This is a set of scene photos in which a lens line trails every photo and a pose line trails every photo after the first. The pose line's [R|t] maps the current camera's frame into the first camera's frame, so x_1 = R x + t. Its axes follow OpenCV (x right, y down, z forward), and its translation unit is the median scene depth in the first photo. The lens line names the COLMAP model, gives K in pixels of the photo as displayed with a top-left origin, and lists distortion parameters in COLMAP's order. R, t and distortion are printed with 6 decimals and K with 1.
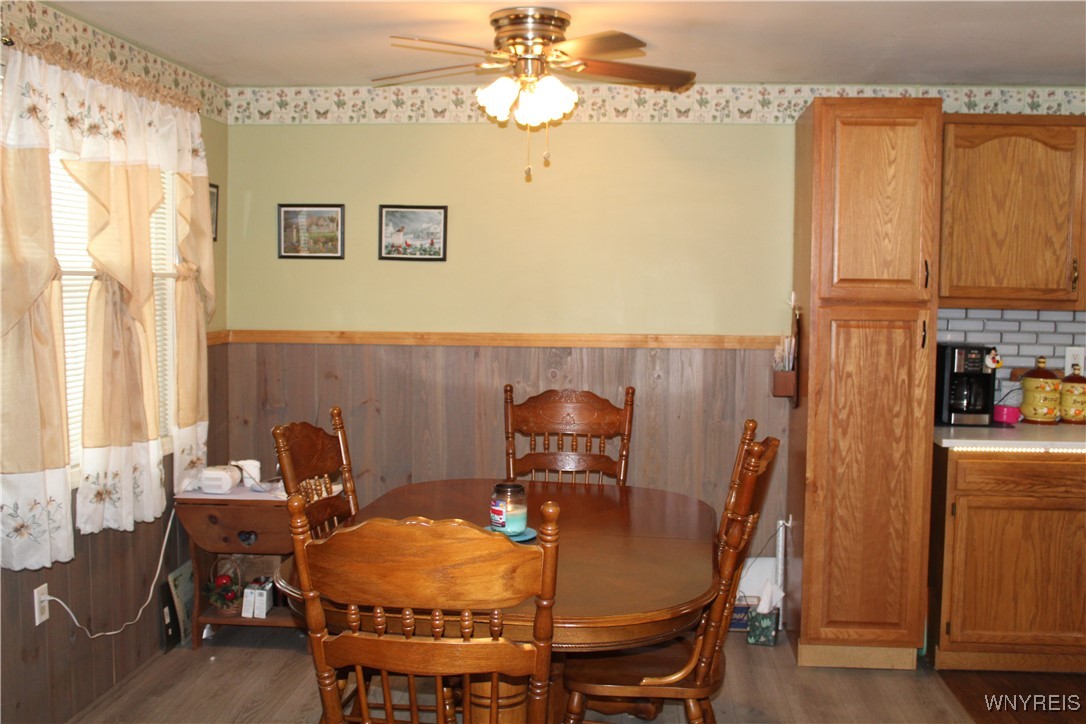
lens RADIAL K [[1031.2, 0, 542.9], [0, 1031.2, 340.2], [0, 0, 1]] dist [-0.125949, 0.099087]
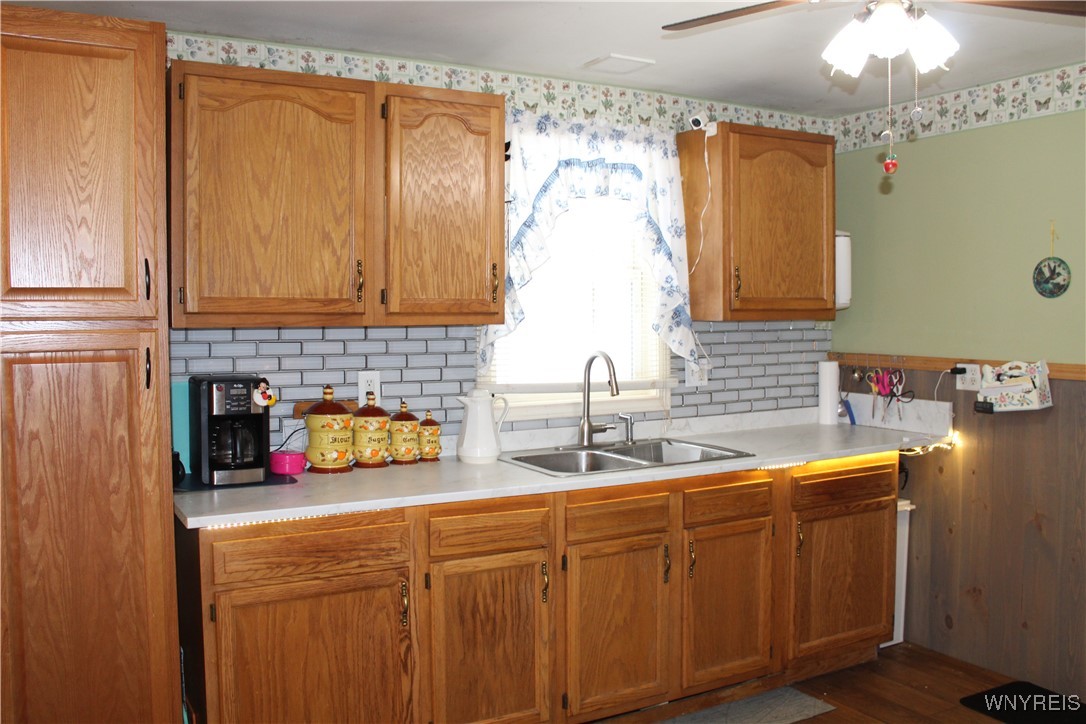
lens RADIAL K [[990.6, 0, 543.0], [0, 990.6, 362.0], [0, 0, 1]] dist [-0.004490, -0.003129]
pose [[0.805286, -0.048419, 0.590906, 0.183994], [0.048363, 0.998703, 0.015925, -0.007113], [-0.590911, 0.015753, 0.806583, 0.289729]]
